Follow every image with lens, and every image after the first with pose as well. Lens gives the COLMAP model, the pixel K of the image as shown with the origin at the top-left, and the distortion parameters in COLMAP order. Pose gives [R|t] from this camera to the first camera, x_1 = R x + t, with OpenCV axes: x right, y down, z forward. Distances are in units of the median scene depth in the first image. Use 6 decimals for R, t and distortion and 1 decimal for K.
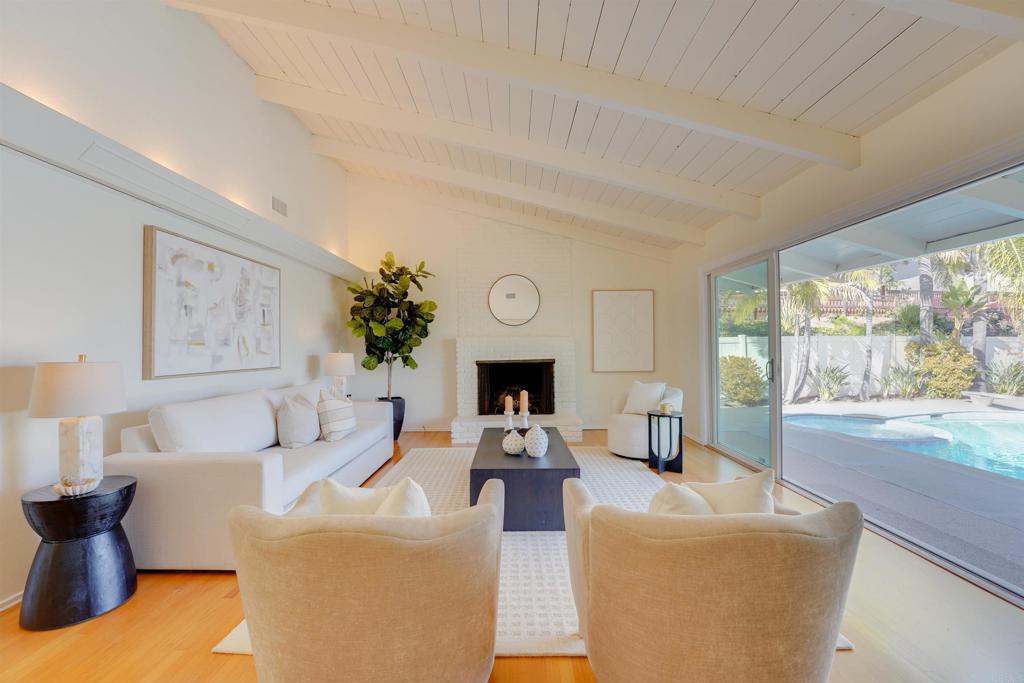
lens RADIAL K [[419.2, 0, 511.4], [0, 419.2, 343.6], [0, 0, 1]] dist [-0.018151, -0.000047]
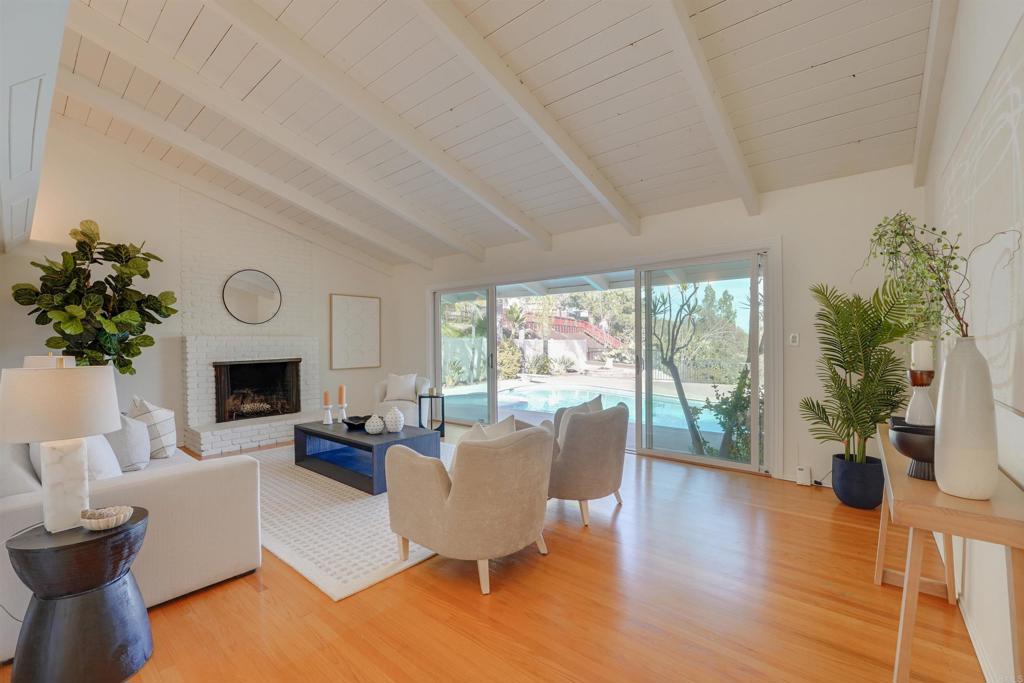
lens RADIAL K [[419.2, 0, 511.4], [0, 419.2, 343.6], [0, 0, 1]] dist [-0.018151, -0.000047]
pose [[0.641880, 0.001981, 0.766803, -0.330983], [-0.003402, 0.999994, 0.000264, -0.000627], [-0.766798, -0.002778, 0.641883, -0.044112]]
